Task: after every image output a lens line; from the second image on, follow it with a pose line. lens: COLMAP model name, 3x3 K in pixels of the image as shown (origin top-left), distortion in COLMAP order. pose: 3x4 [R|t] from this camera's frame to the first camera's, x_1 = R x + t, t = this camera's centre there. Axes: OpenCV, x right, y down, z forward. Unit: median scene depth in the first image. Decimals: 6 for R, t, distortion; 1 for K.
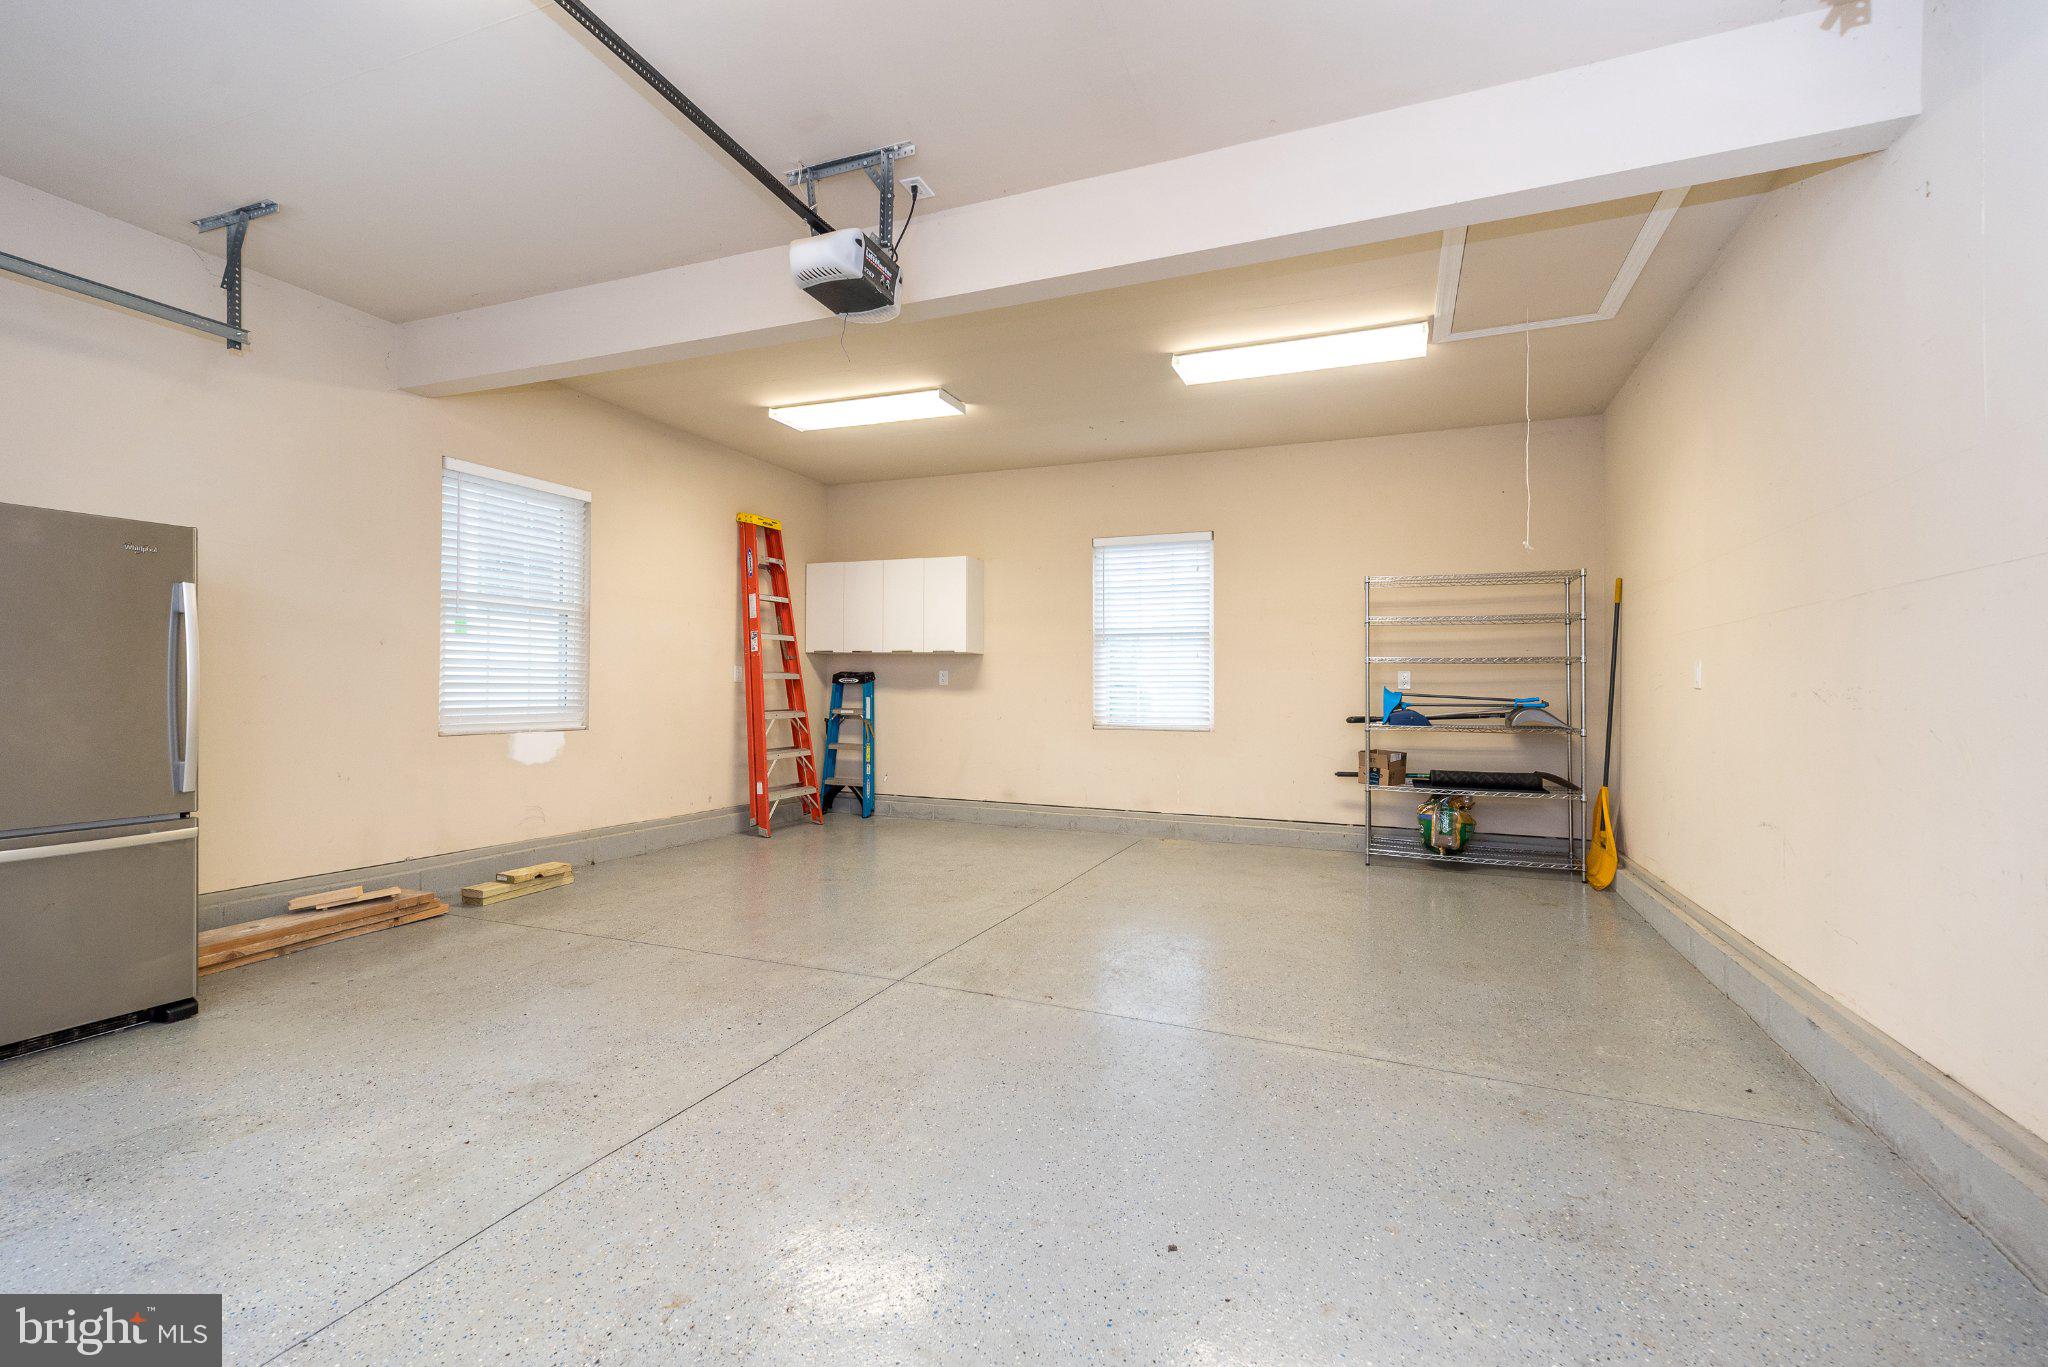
lens RADIAL K [[911.4, 0, 1019.1], [0, 911.4, 683.1], [0, 0, 1]] dist [0.001067, 0.000058]
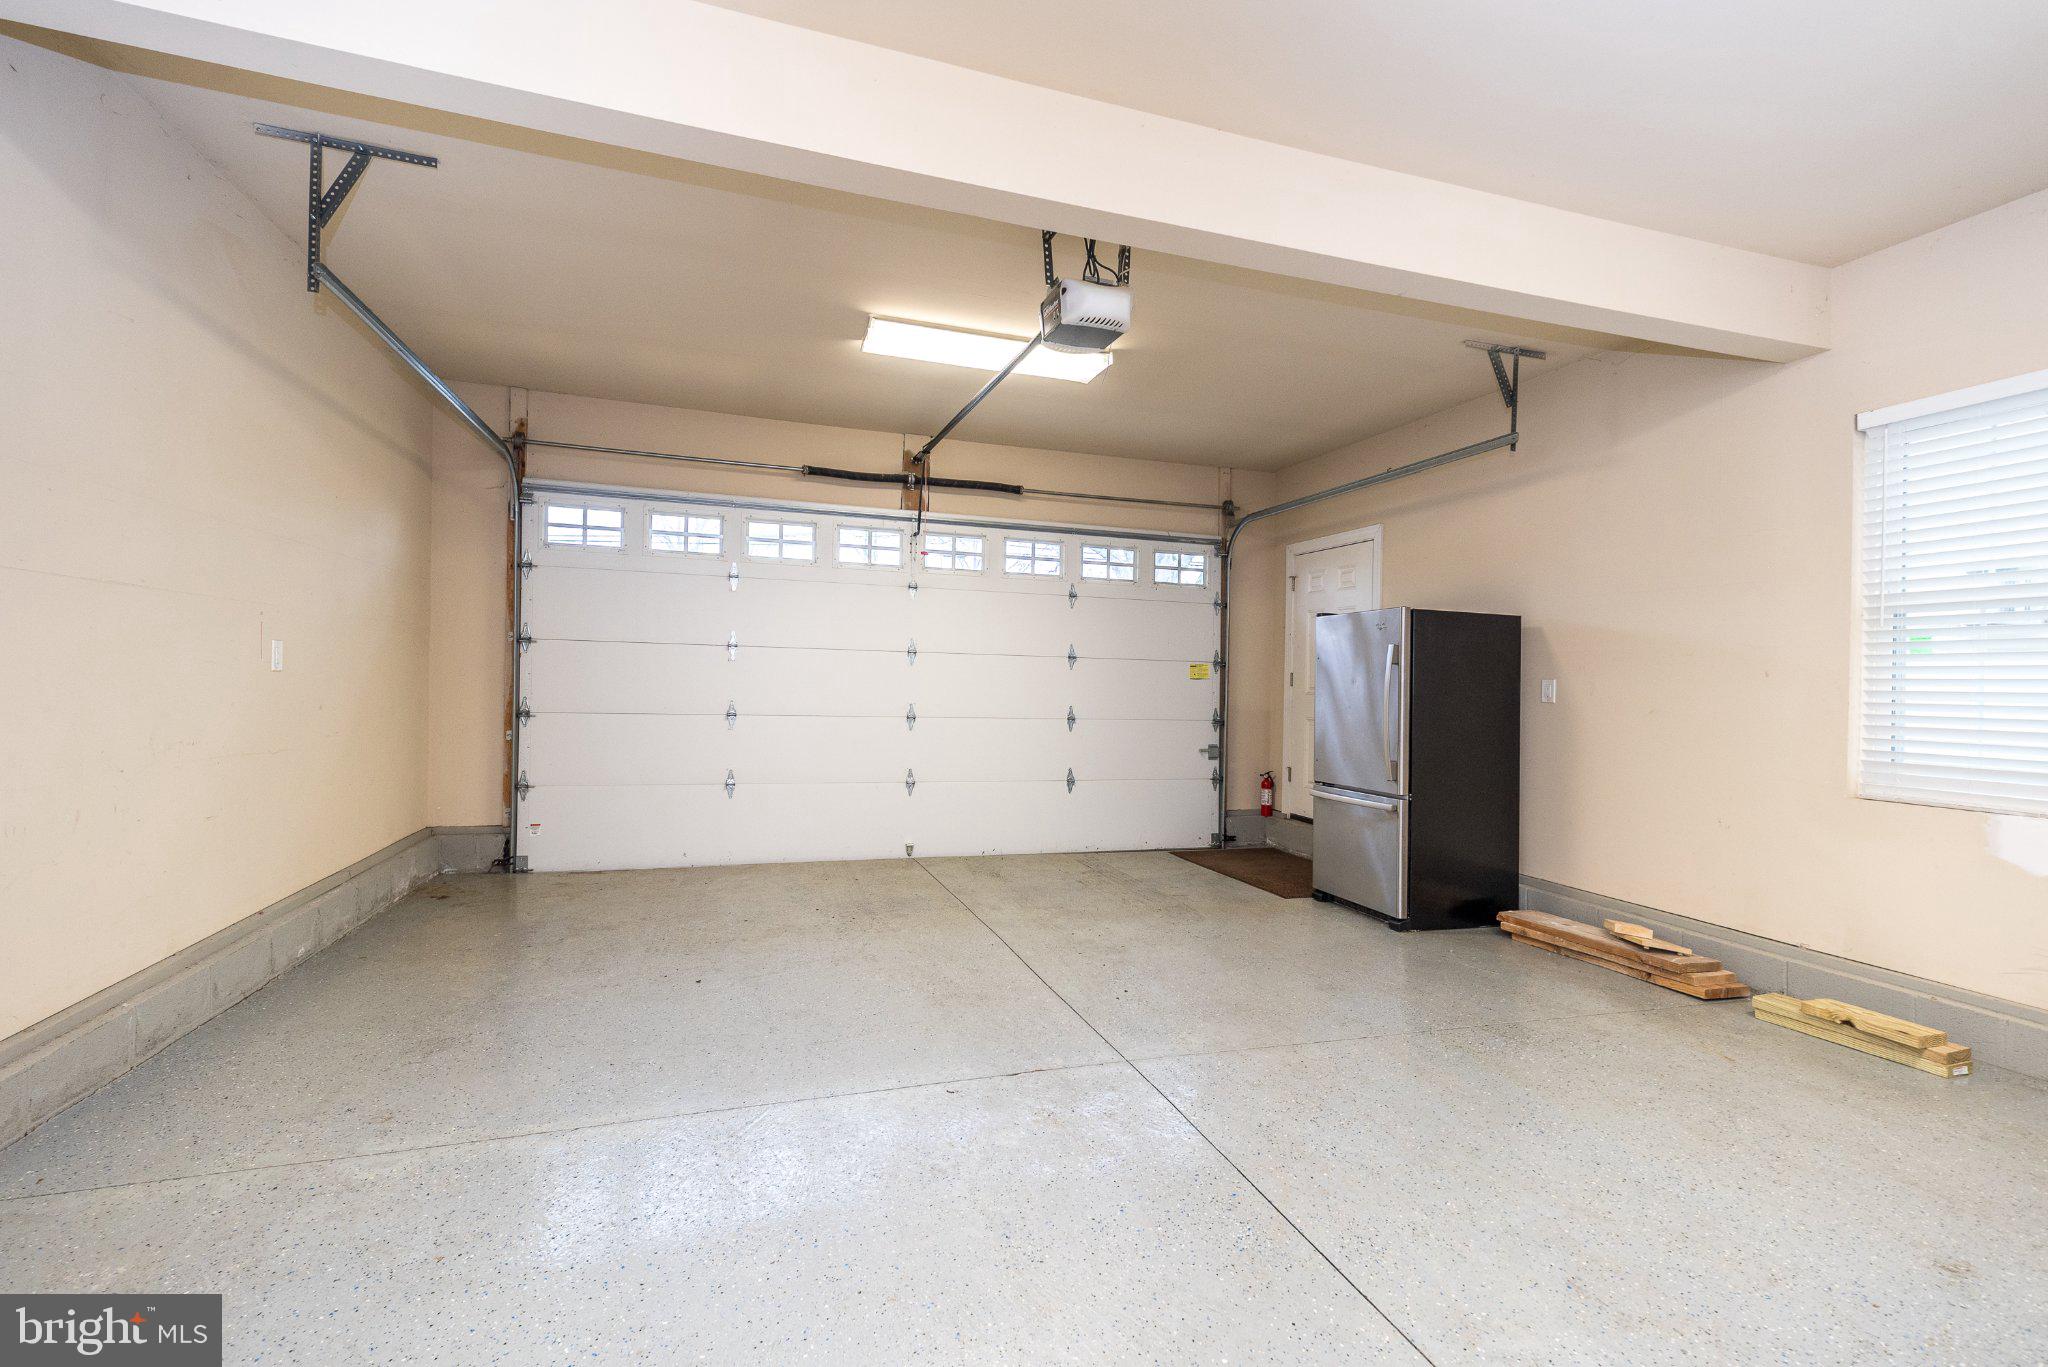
lens RADIAL K [[911.4, 0, 1019.1], [0, 911.4, 683.1], [0, 0, 1]] dist [0.001067, 0.000058]
pose [[-0.766297, -0.030581, -0.641758, 0.463169], [-0.032066, 0.999442, -0.009337, -0.006735], [0.641686, 0.013424, -0.766850, 1.490296]]
